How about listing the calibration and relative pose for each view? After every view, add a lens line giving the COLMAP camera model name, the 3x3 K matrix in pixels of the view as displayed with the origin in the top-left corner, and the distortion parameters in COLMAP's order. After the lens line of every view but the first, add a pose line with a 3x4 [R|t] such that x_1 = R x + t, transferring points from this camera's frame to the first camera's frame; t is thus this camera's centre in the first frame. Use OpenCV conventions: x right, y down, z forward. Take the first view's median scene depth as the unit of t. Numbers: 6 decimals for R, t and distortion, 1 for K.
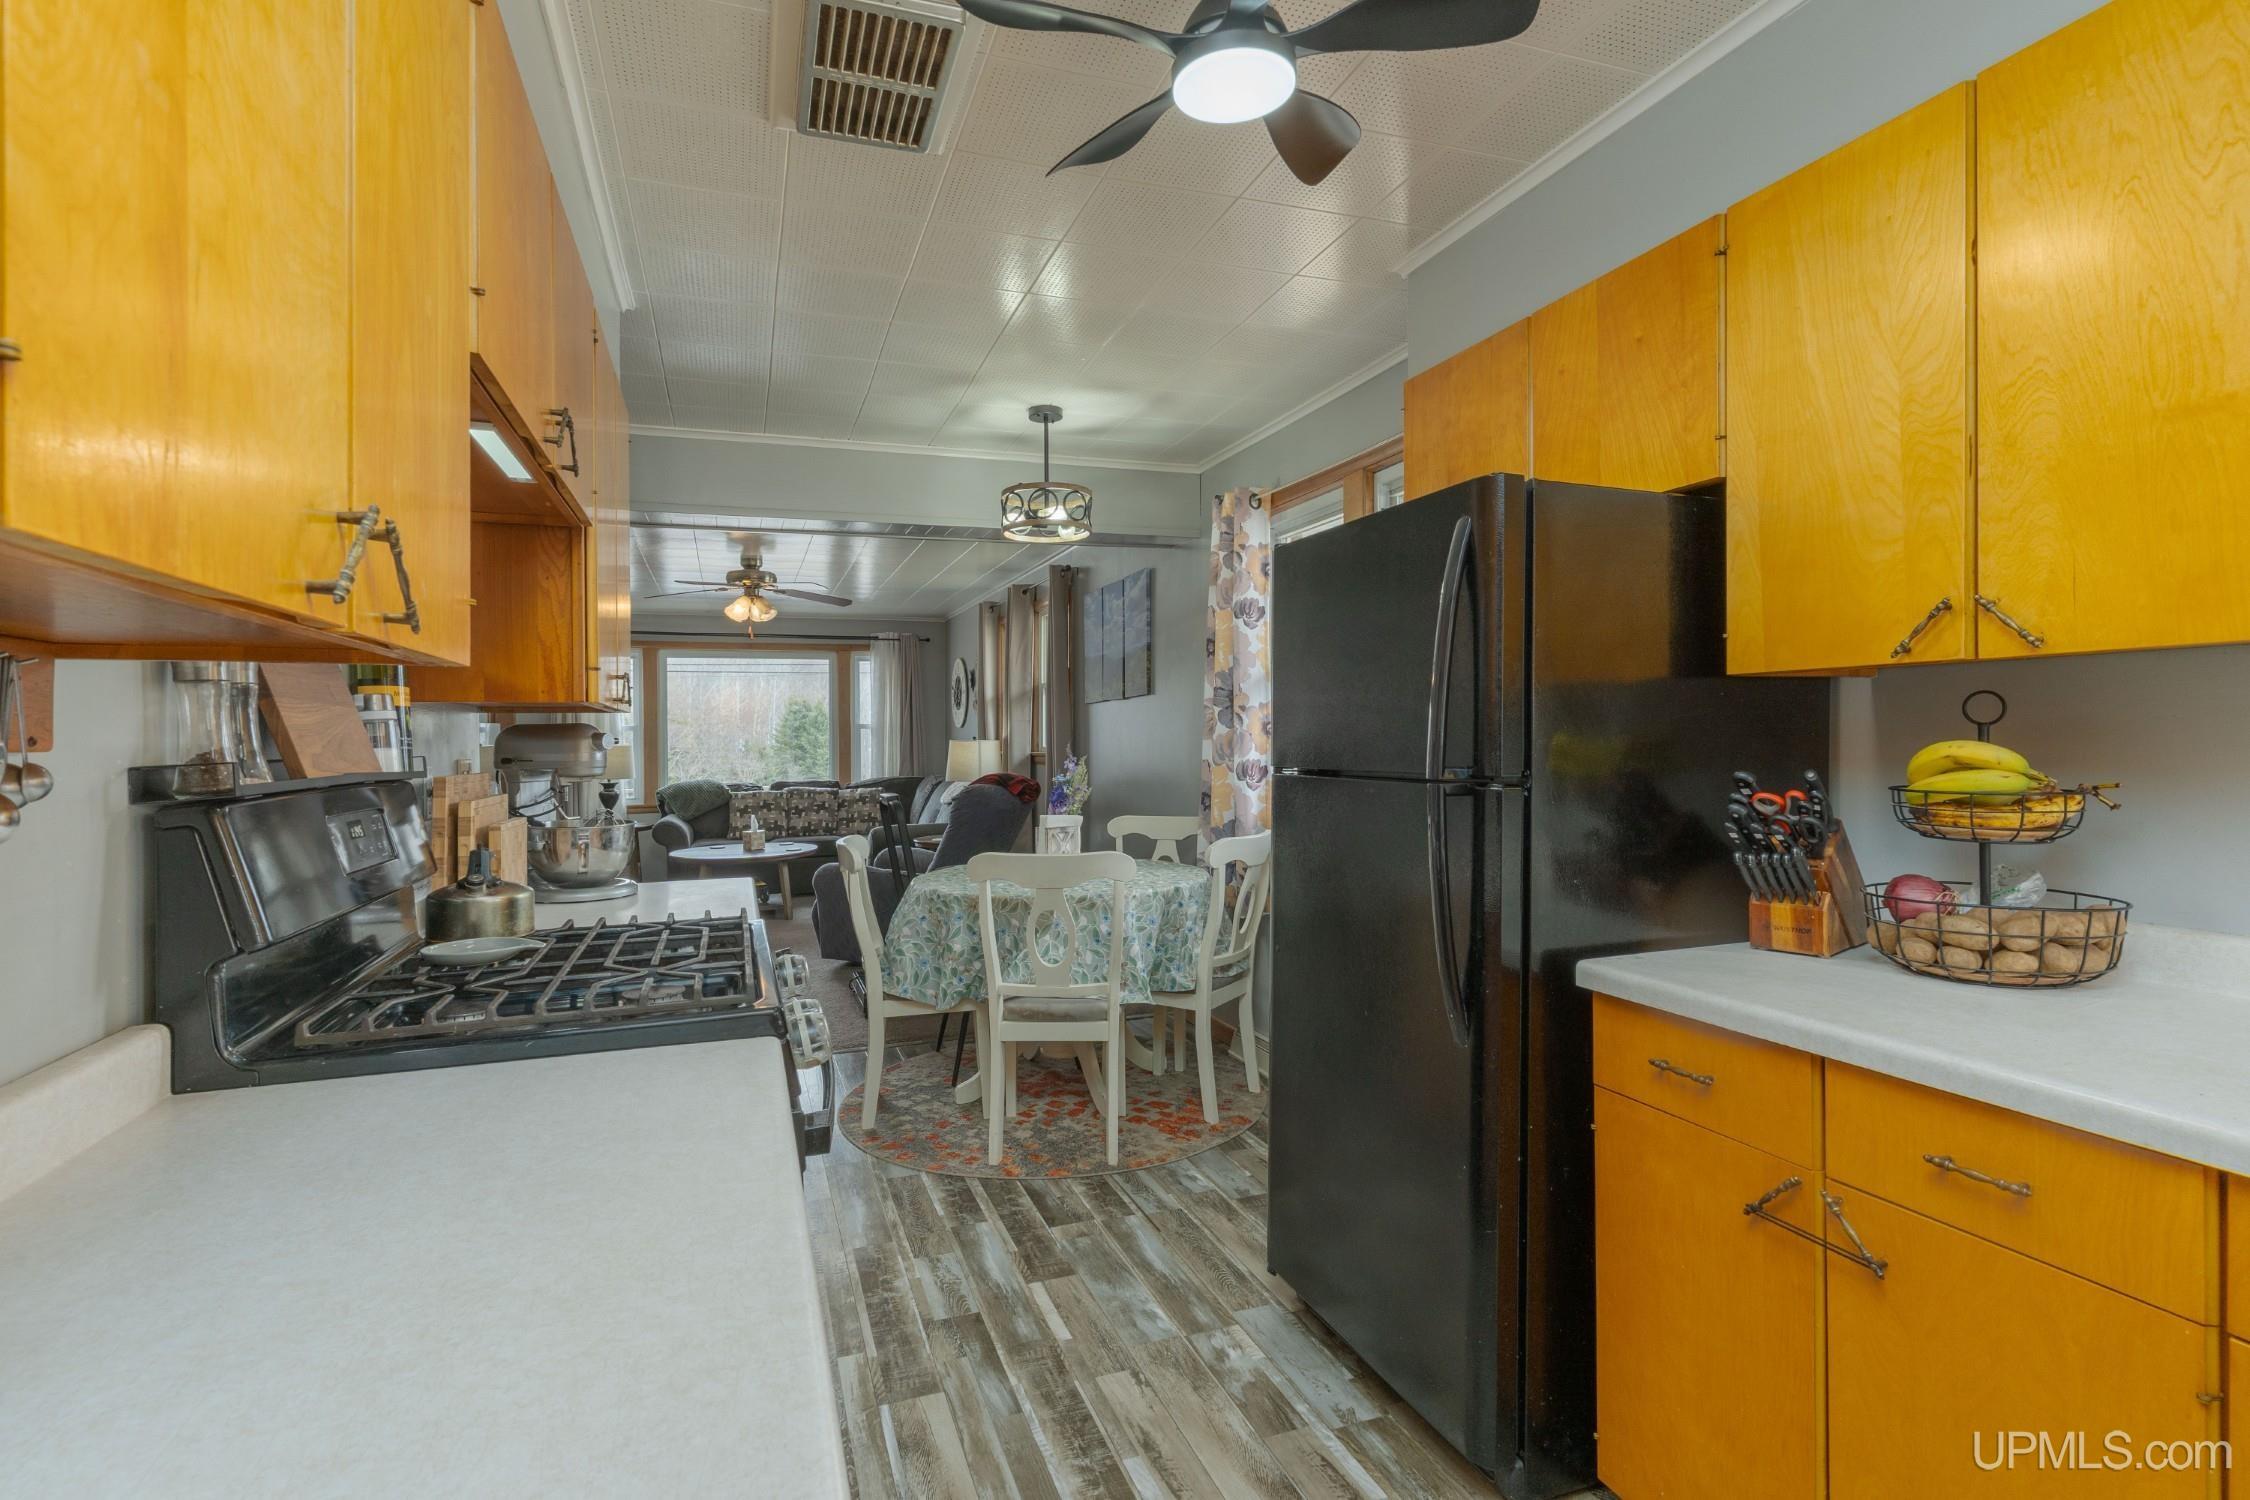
lens RADIAL K [[1082.9, 0, 1125.8], [0, 1082.9, 735.9], [0, 0, 1]] dist [-0.000124, 0.000744]
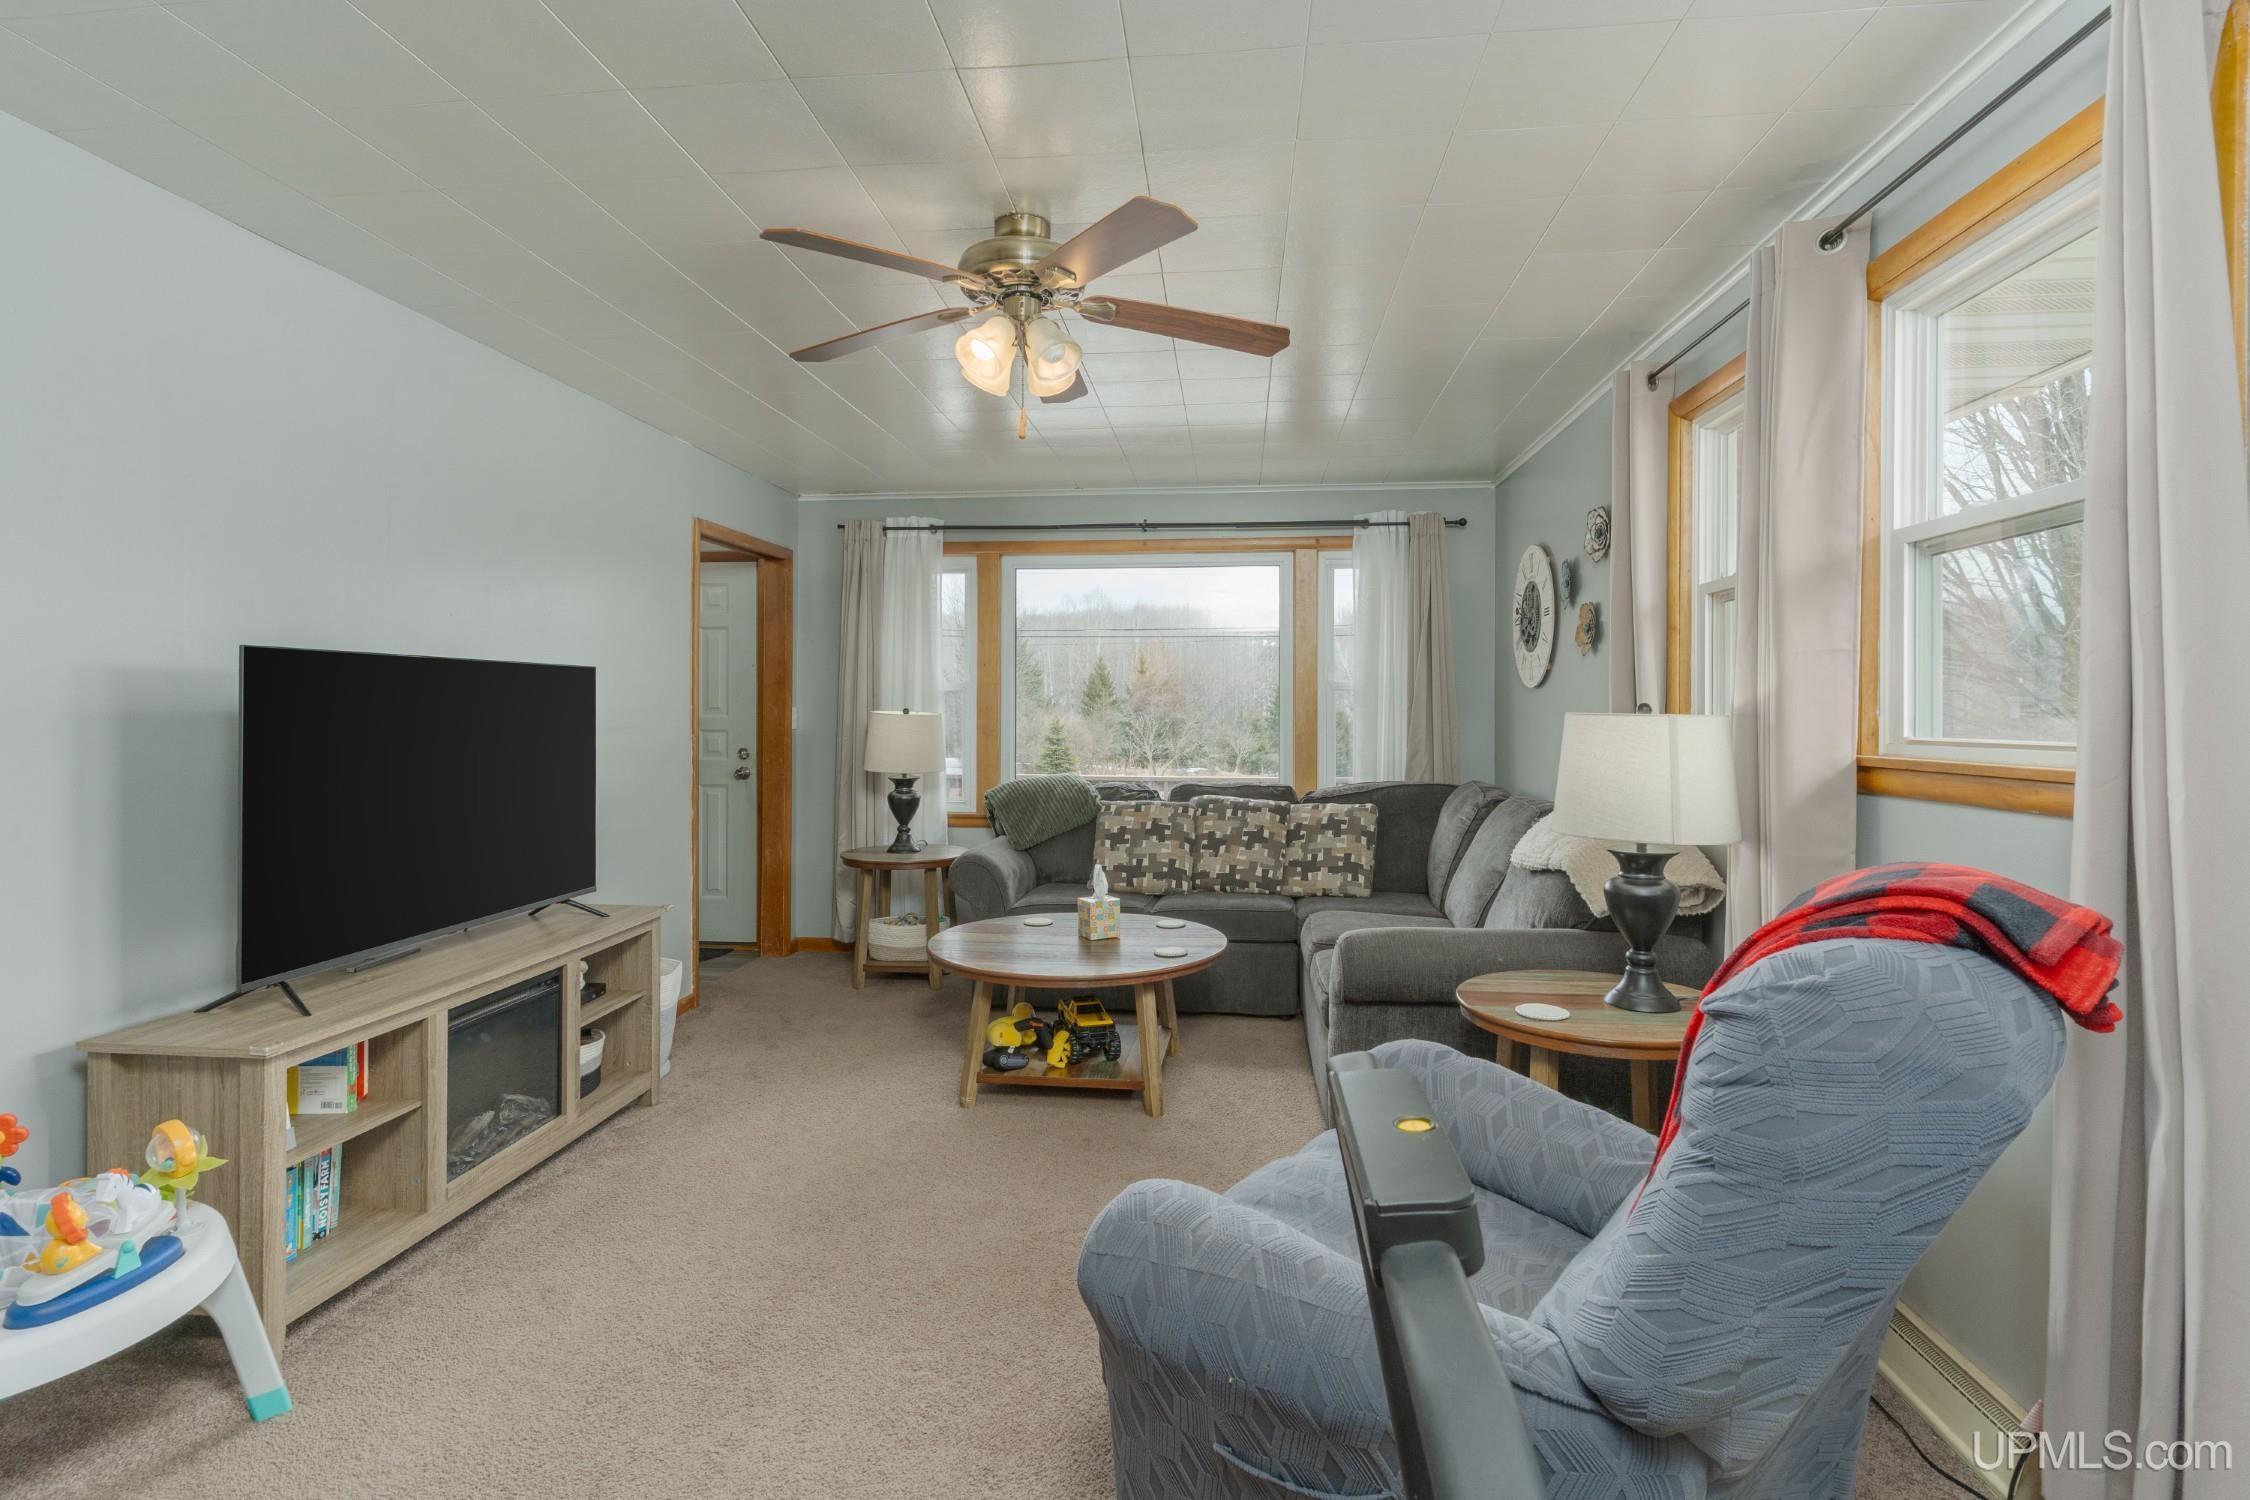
lens RADIAL K [[1082.9, 0, 1119.7], [0, 1082.9, 704.4], [0, 0, 1]] dist [-0.000124, 0.000744]
pose [[0.900230, 0.009700, -0.435308, -0.112689], [-0.012315, 0.999919, -0.003187, 0.003917], [0.435241, 0.008229, 0.900276, 0.497826]]
